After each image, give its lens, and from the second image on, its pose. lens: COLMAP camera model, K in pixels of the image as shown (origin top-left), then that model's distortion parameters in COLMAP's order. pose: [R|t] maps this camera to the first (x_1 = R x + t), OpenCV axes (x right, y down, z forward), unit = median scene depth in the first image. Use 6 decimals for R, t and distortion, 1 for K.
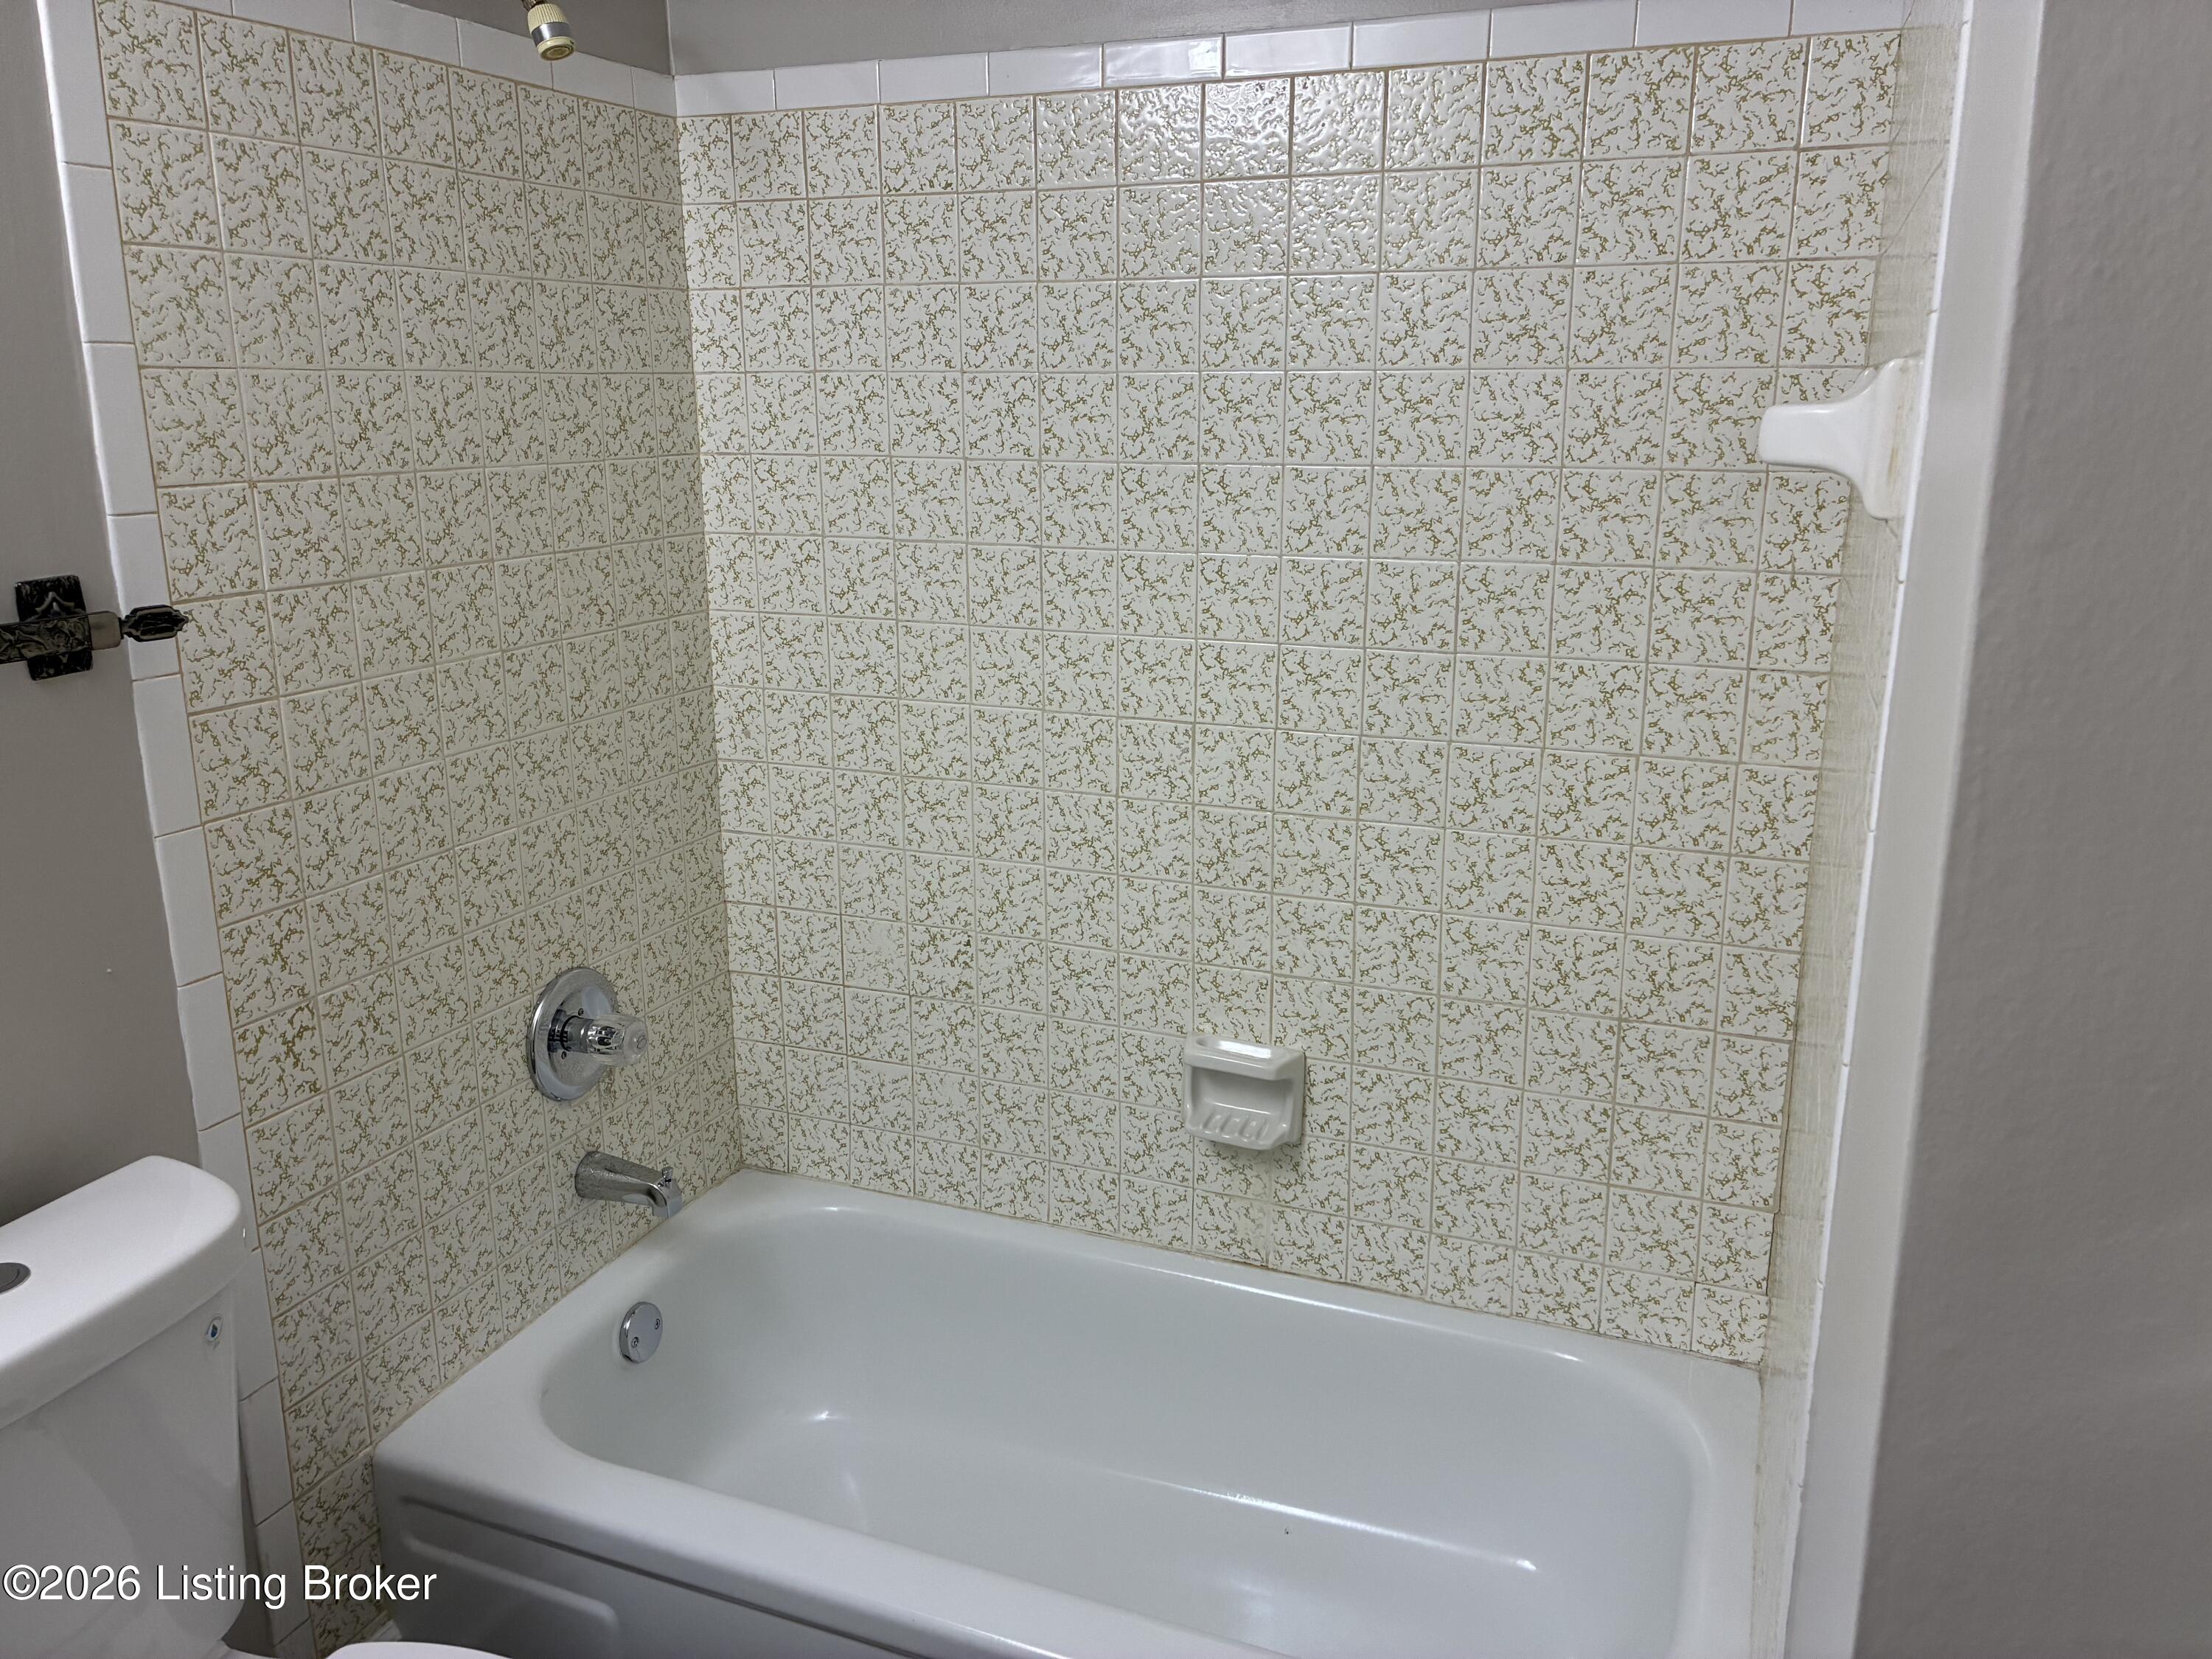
lens RADIAL K [[1683.8, 0, 1084.0], [0, 1683.8, 810.5], [0, 0, 1]] dist [0.065731, -0.075028]
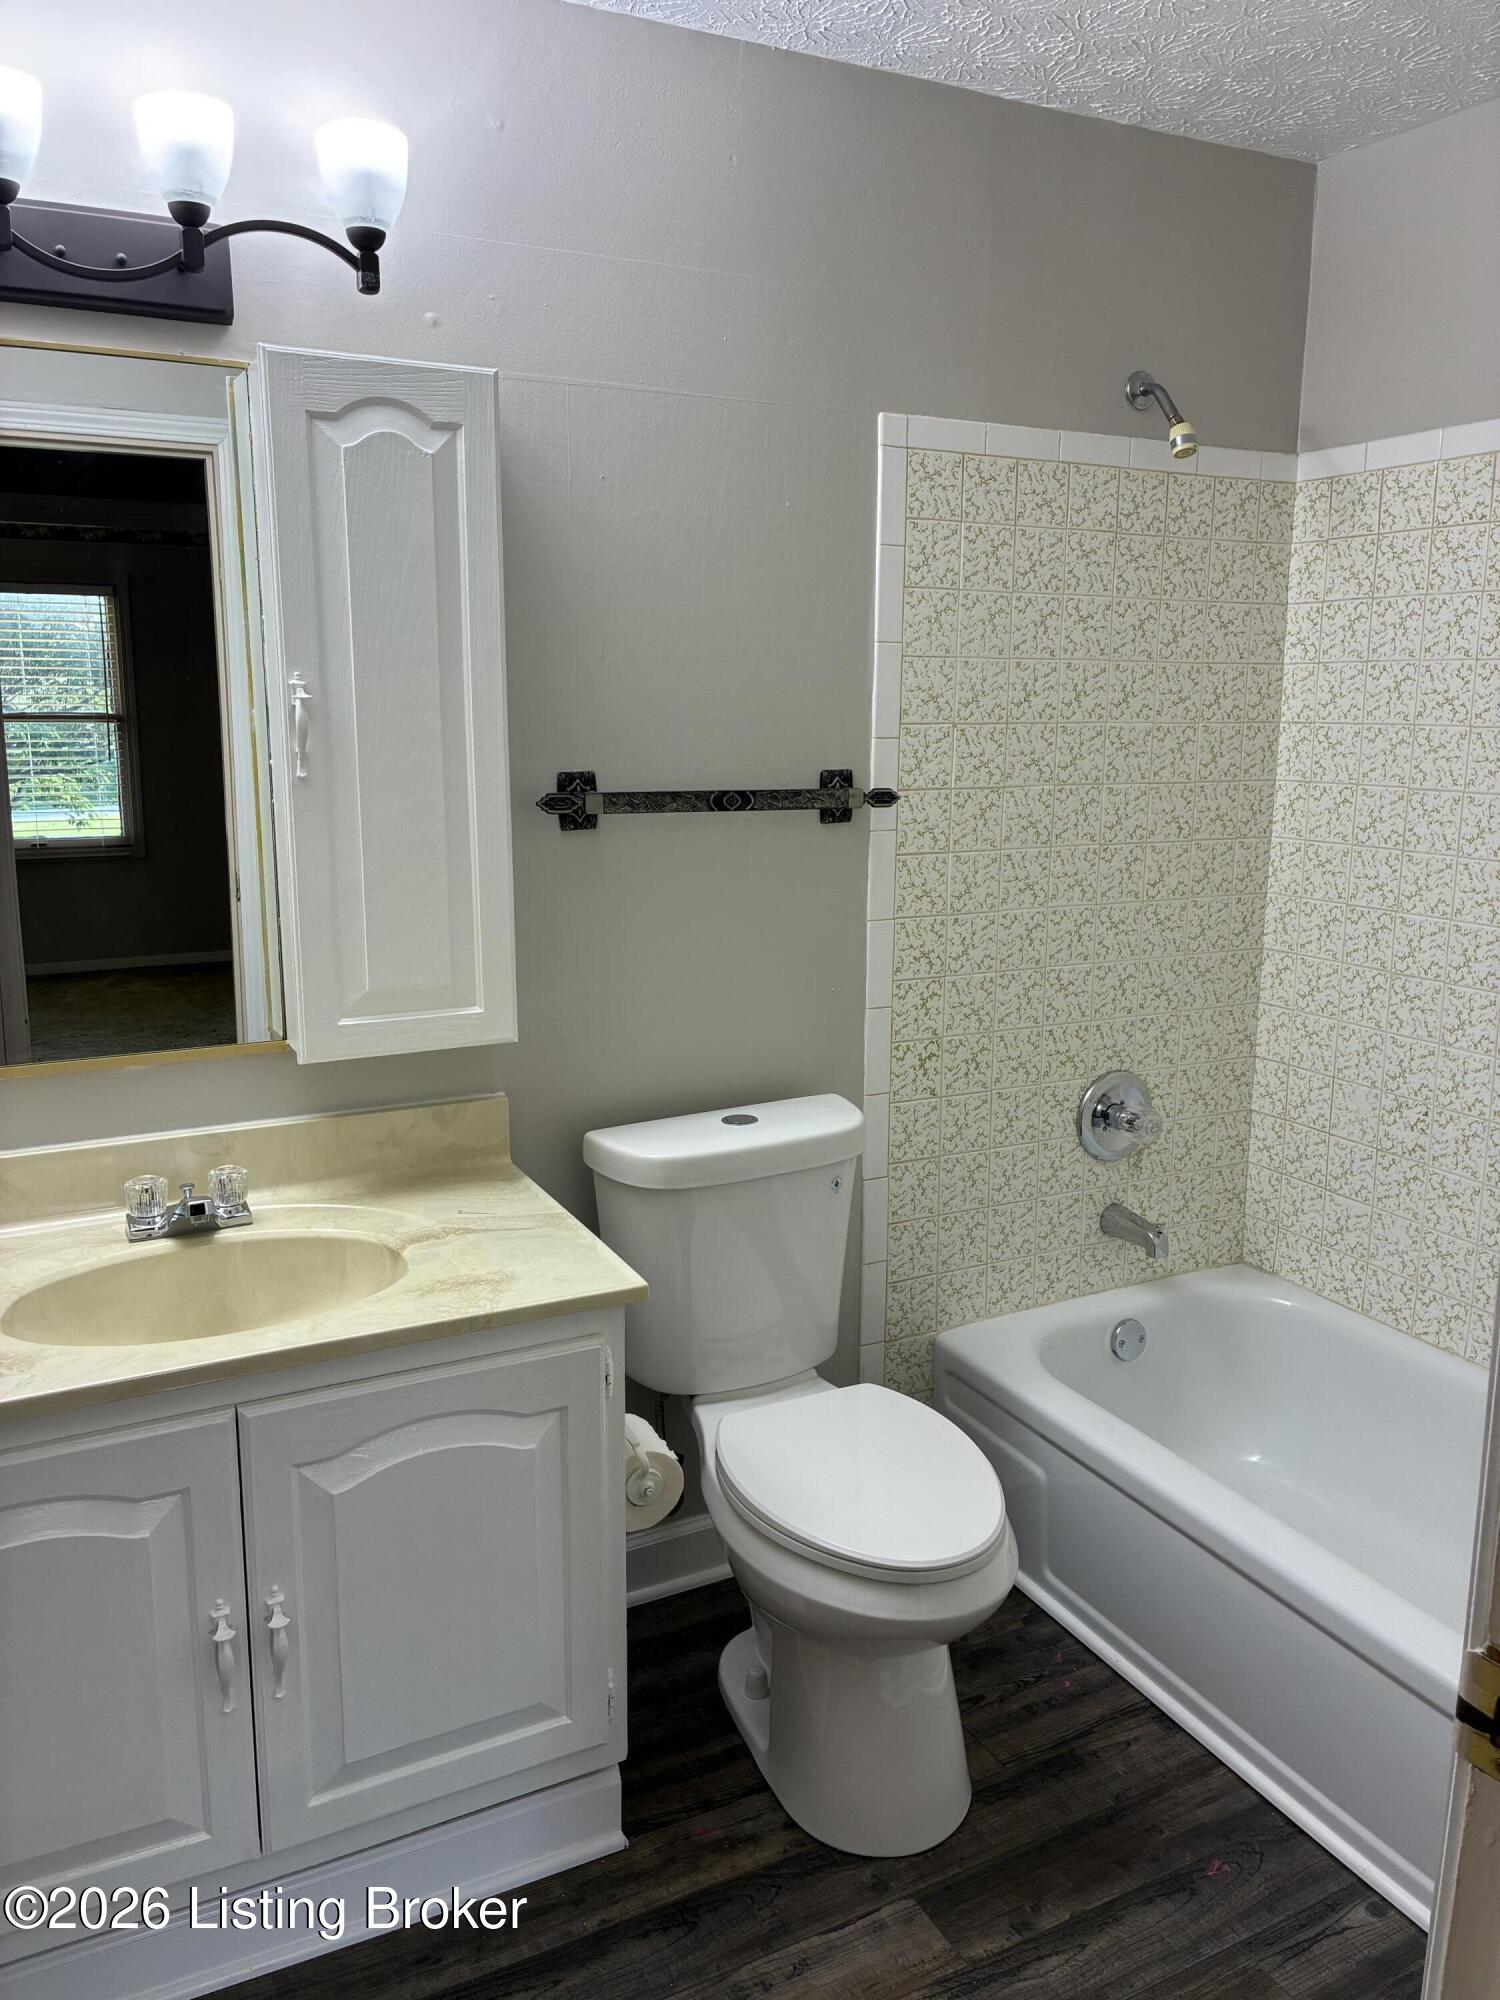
lens RADIAL K [[1522.4, 0, 755.5], [0, 1522.4, 996.1], [0, 0, 1]] dist [0.065731, -0.075028]
pose [[0.761717, 0.135409, -0.633603, 0.289521], [-0.171931, 0.985102, 0.003833, 0.082180], [0.624682, 0.106016, 0.773649, -0.218165]]
